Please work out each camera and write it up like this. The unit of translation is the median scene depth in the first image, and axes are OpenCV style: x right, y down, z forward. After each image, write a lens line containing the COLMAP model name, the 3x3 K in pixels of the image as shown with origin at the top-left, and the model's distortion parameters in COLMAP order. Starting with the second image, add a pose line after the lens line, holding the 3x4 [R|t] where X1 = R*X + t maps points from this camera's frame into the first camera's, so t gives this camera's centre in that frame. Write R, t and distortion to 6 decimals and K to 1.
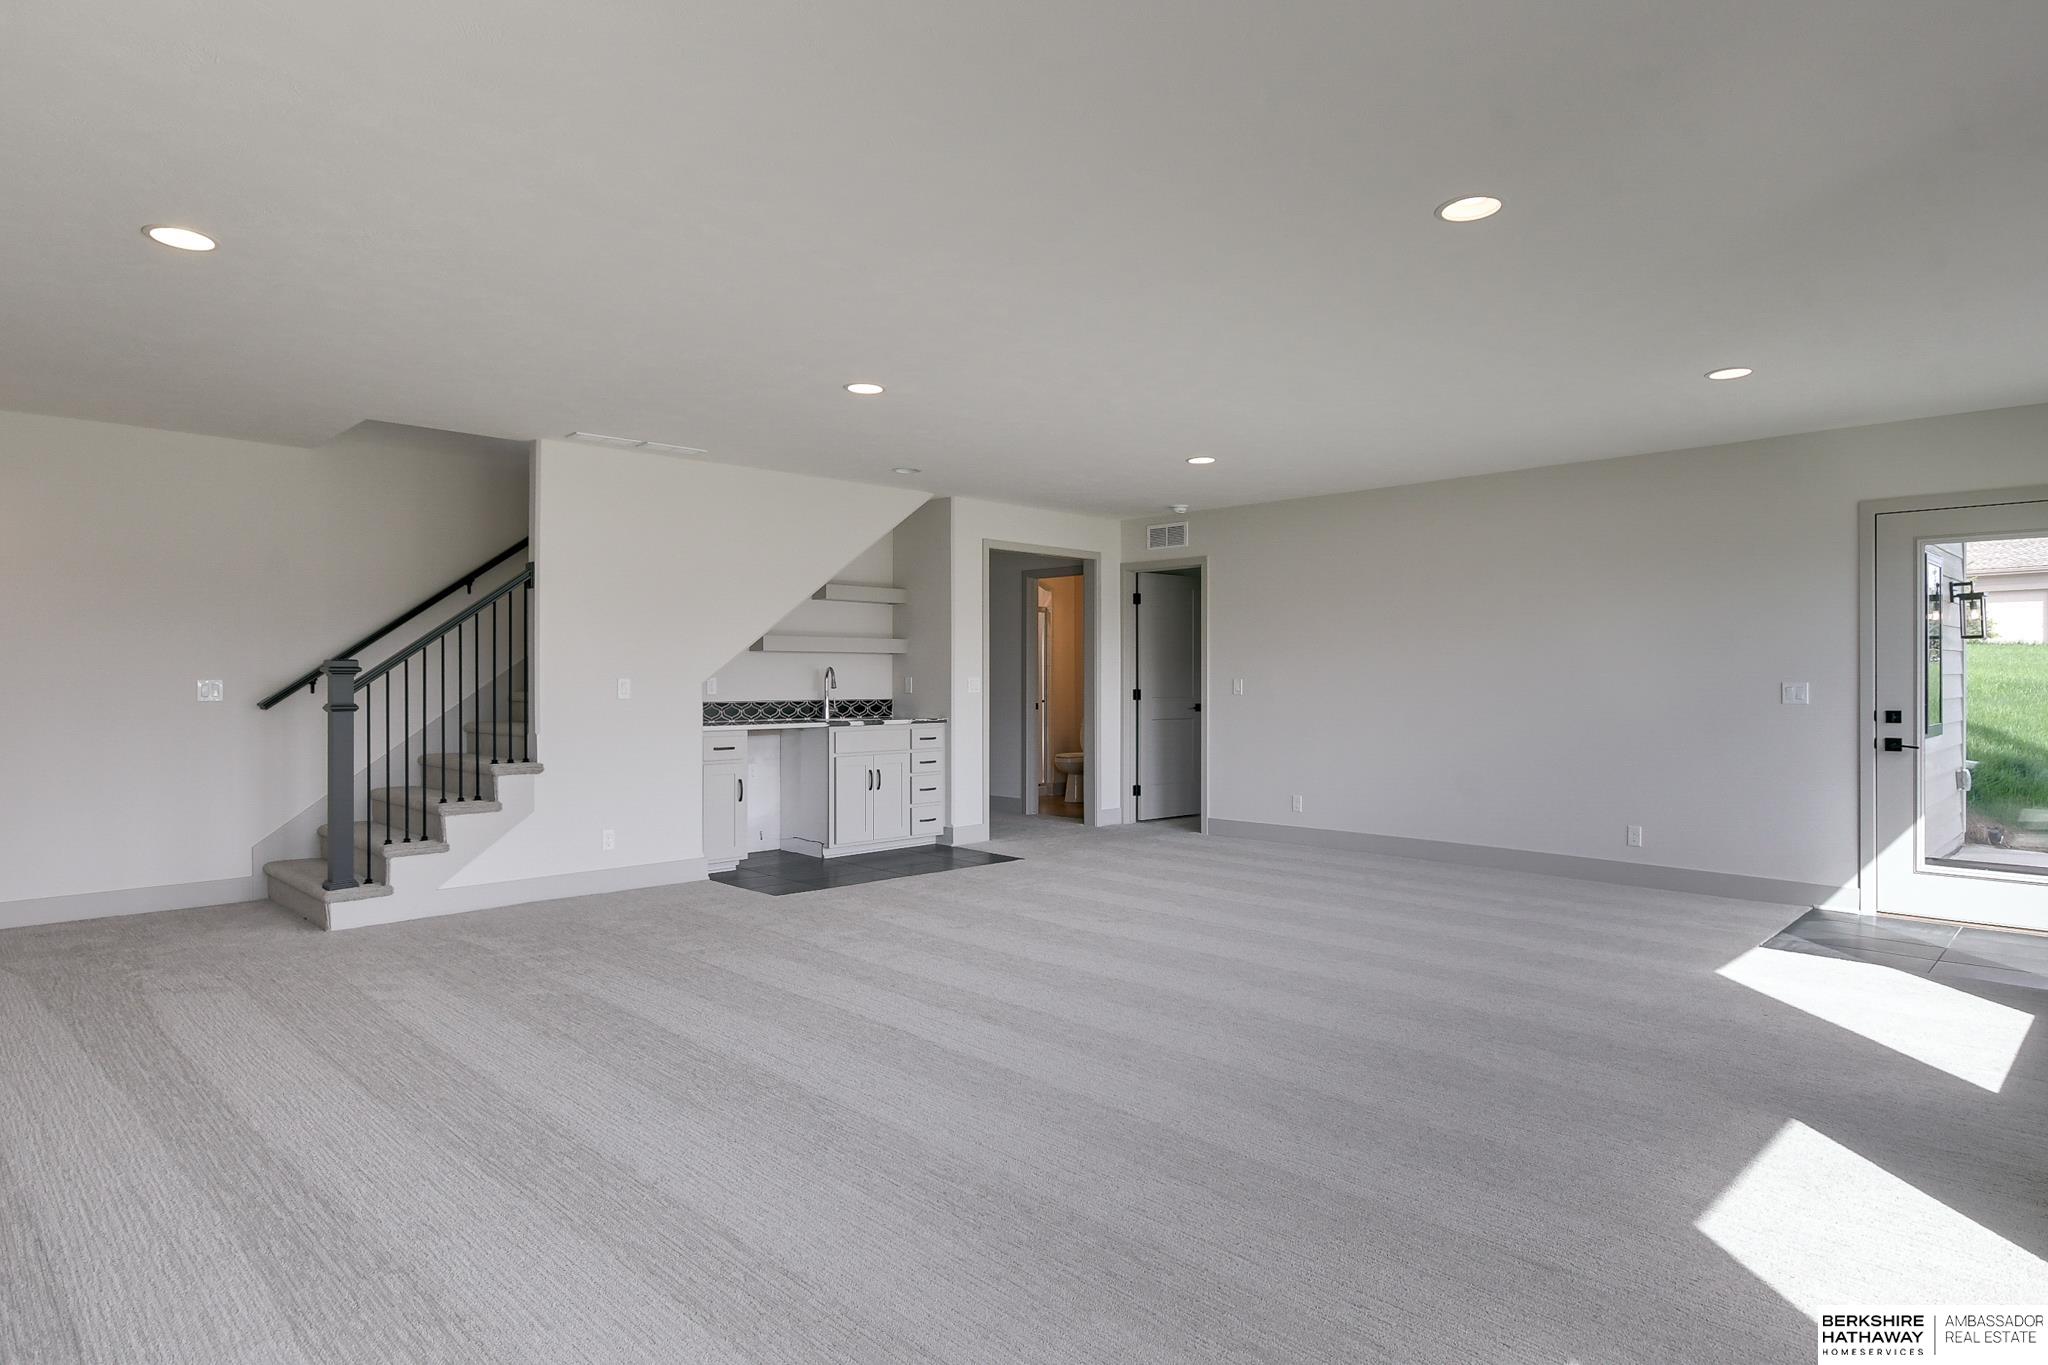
lens RADIAL K [[1179.6, 0, 1026.6], [0, 1179.6, 688.4], [0, 0, 1]] dist [-0.005244, 0.008389]
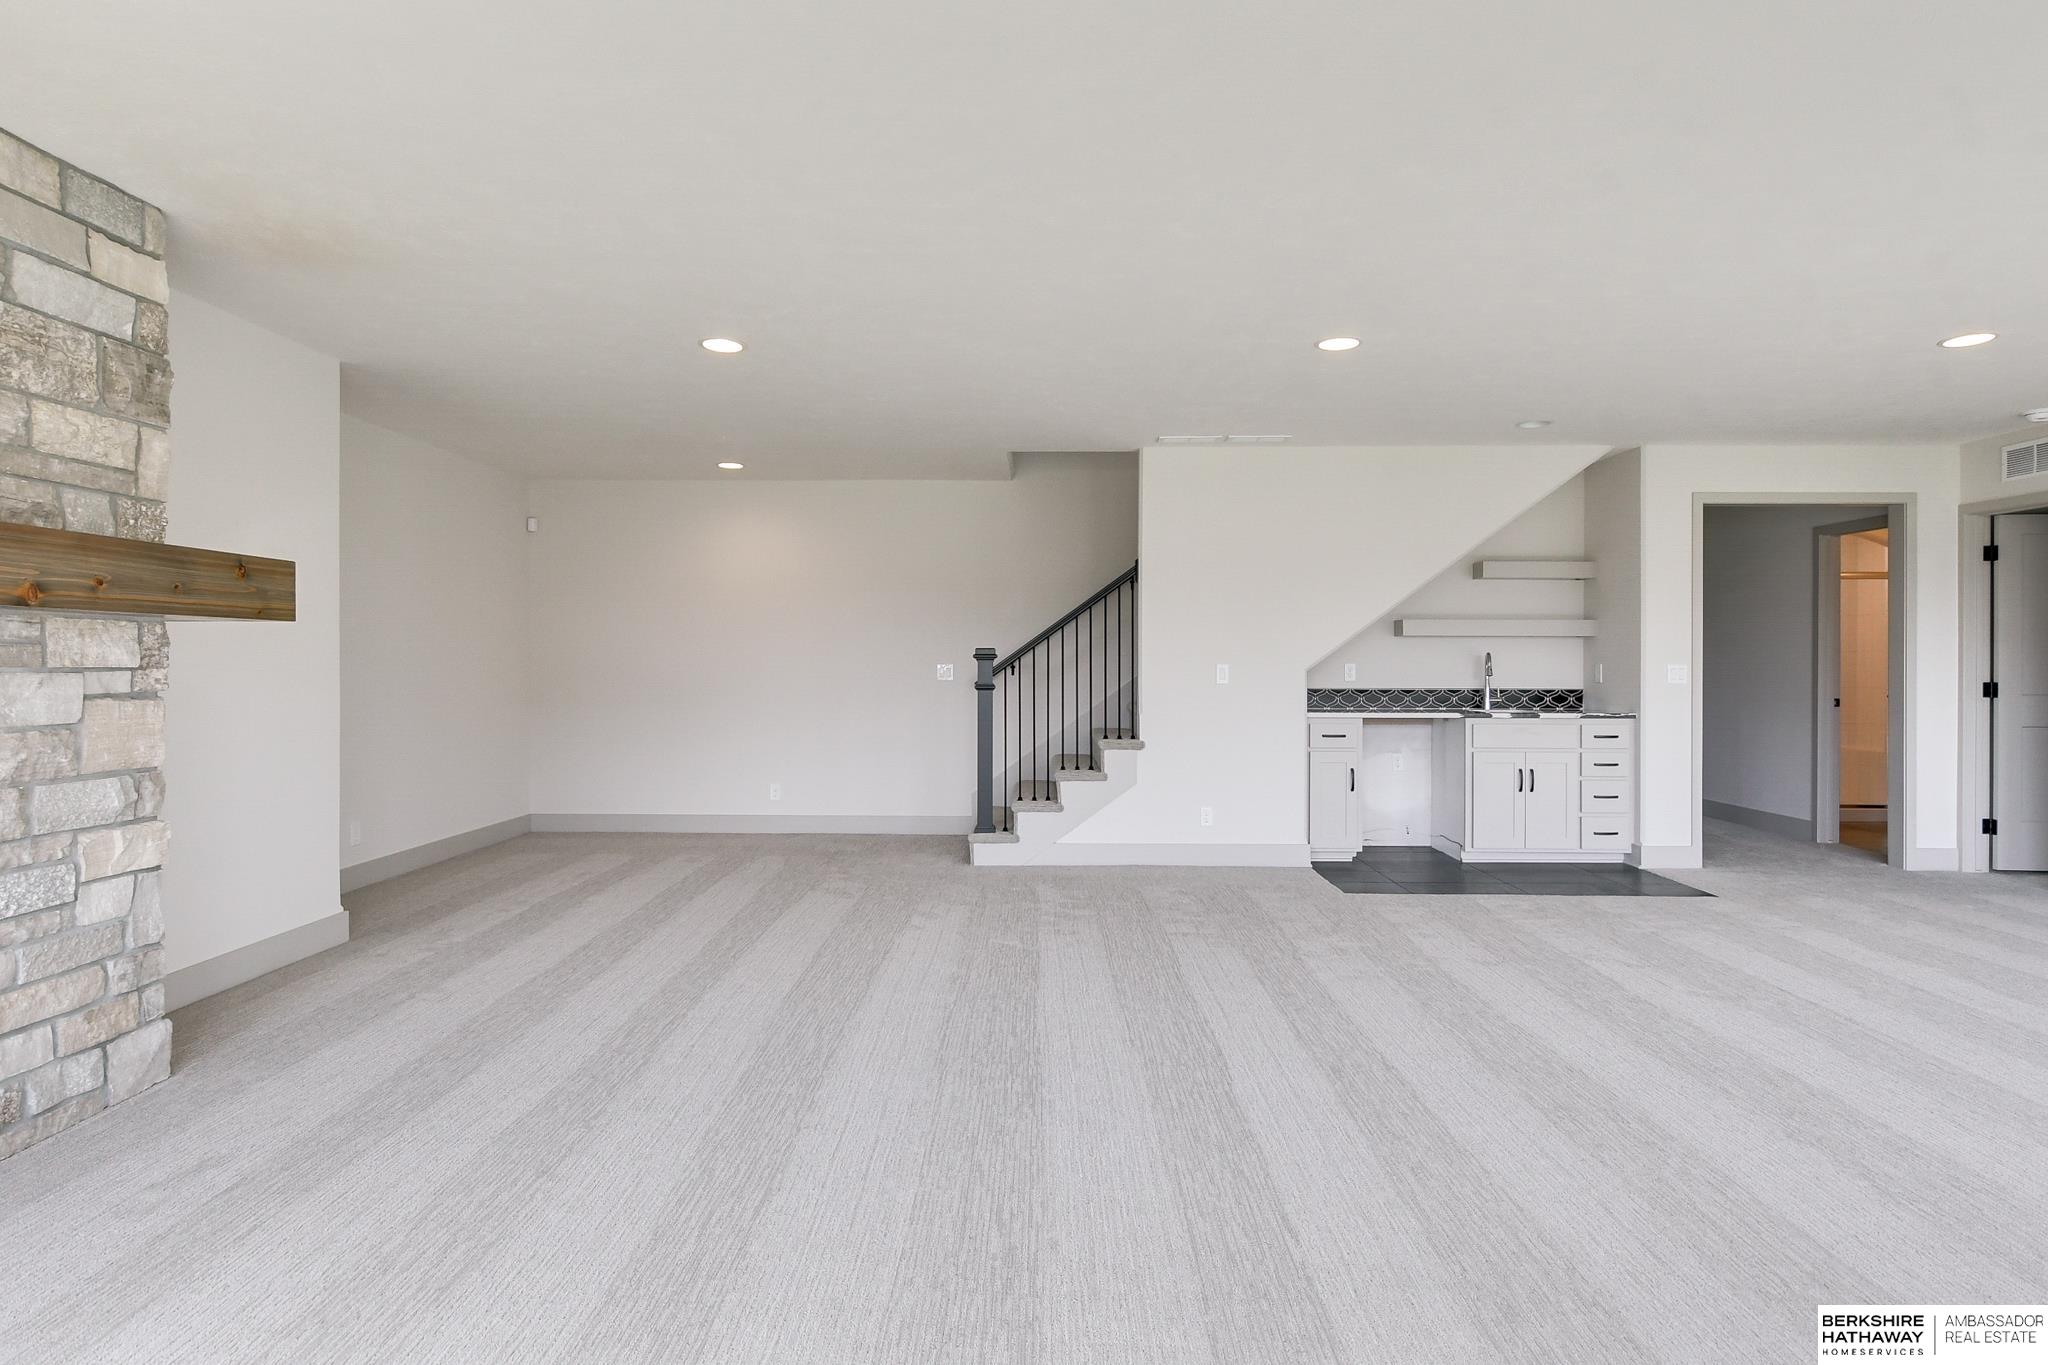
lens RADIAL K [[1099.2, 0, 1013.1], [0, 1099.2, 666.4], [0, 0, 1]] dist [-0.006317, 0.005762]
pose [[0.691403, 0.004230, -0.722457, 0.201032], [-0.009694, 0.999947, -0.003423, -0.001038], [0.722405, 0.009371, 0.691407, 0.161148]]
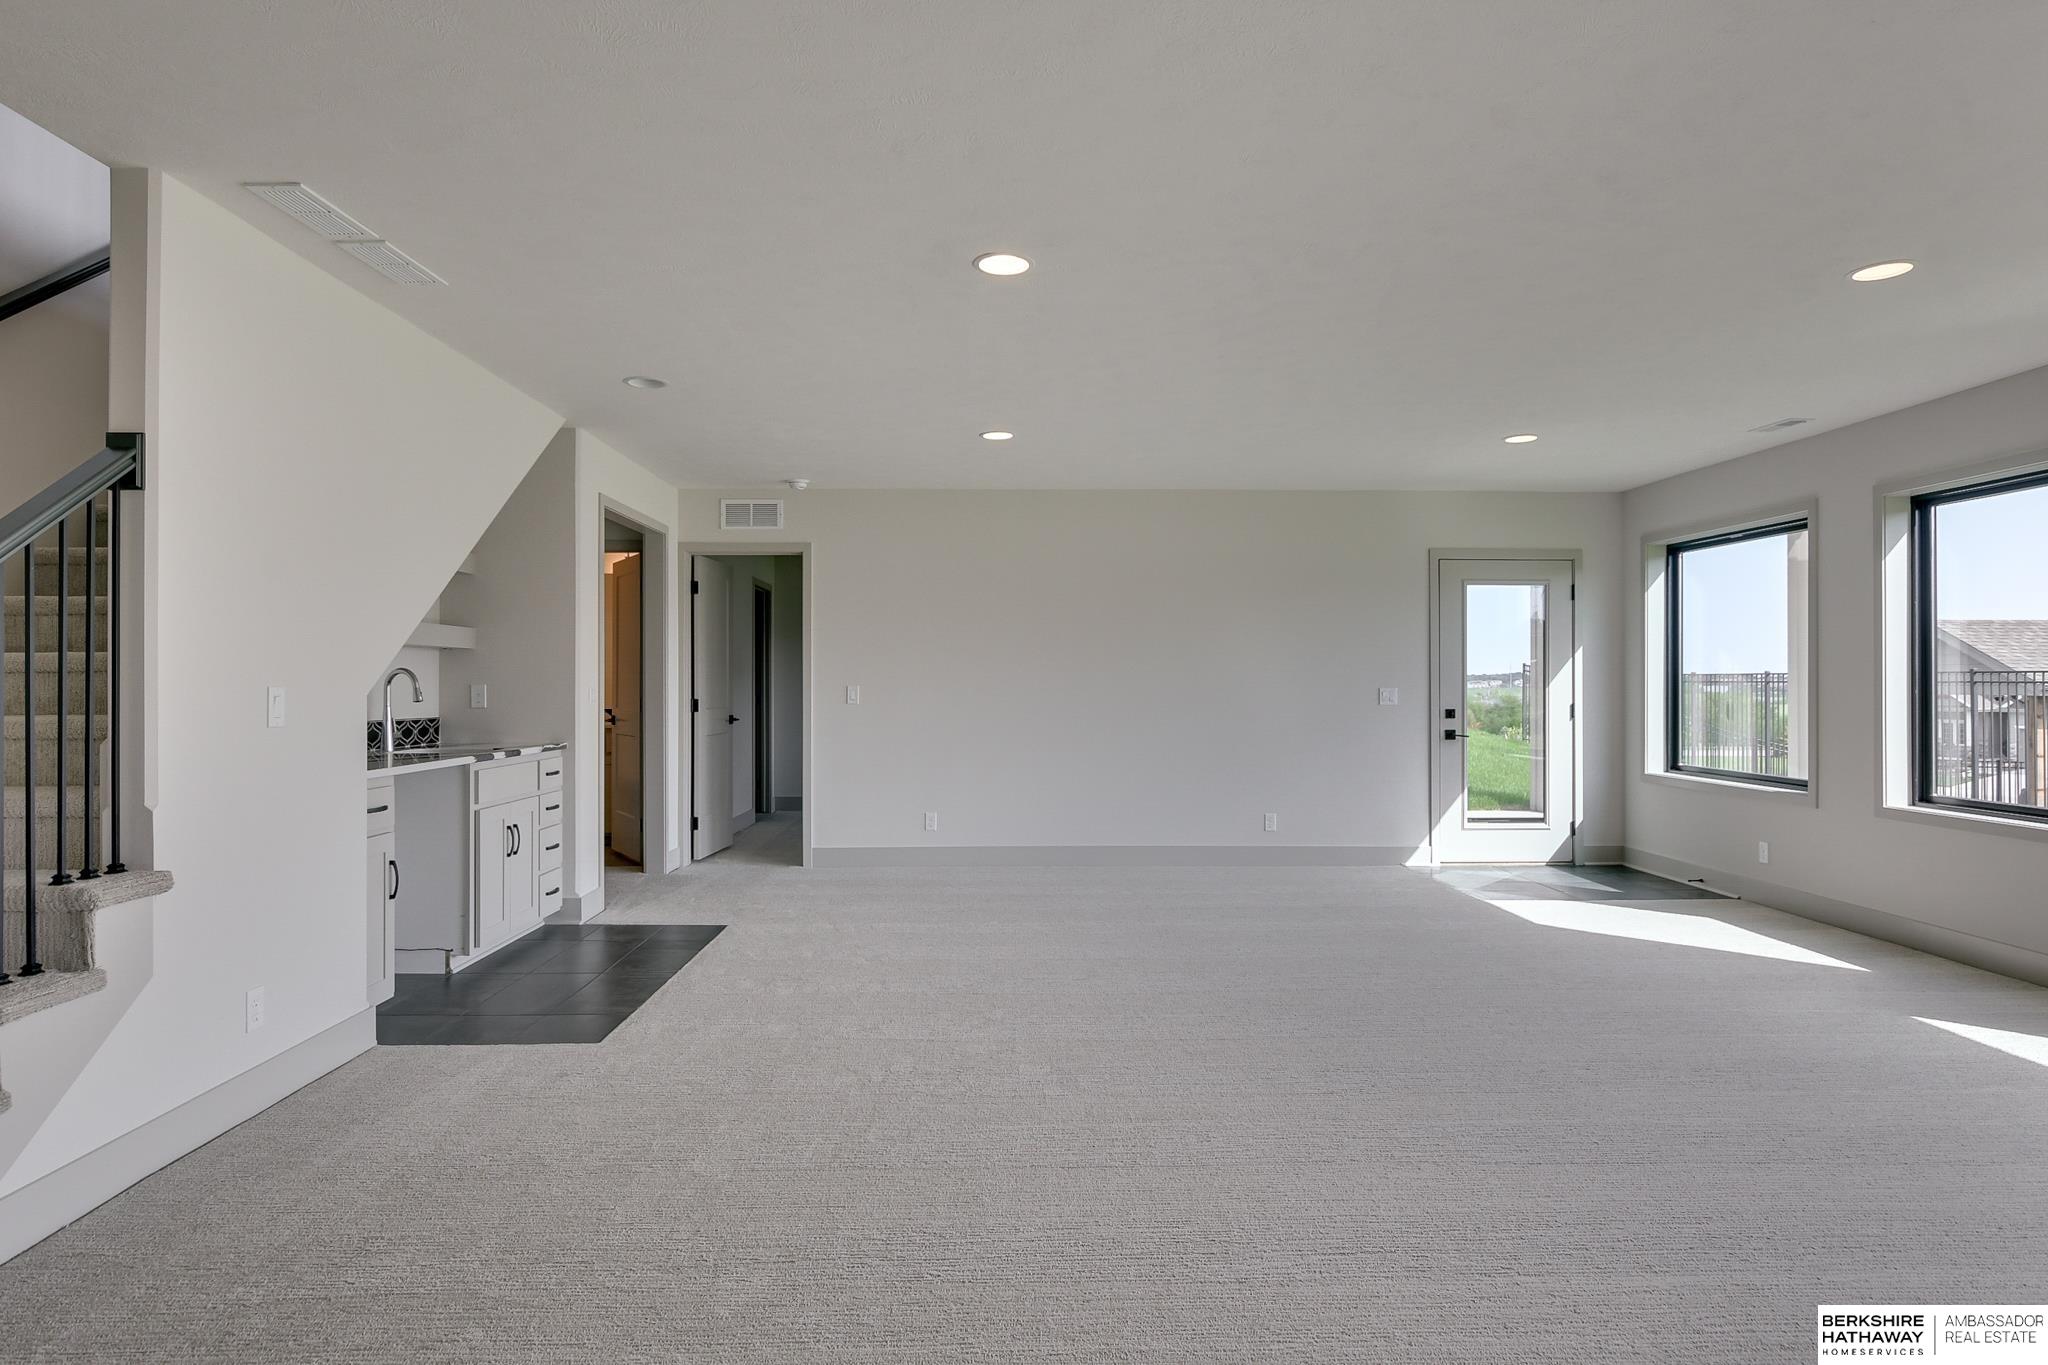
lens RADIAL K [[1179.6, 0, 1038.8], [0, 1179.6, 680.1], [0, 0, 1]] dist [-0.005244, 0.008389]
pose [[0.671264, 0.001935, 0.741216, -0.426378], [0.007163, 0.999933, -0.009098, -0.003907], [-0.741184, 0.011417, 0.671205, 0.348840]]
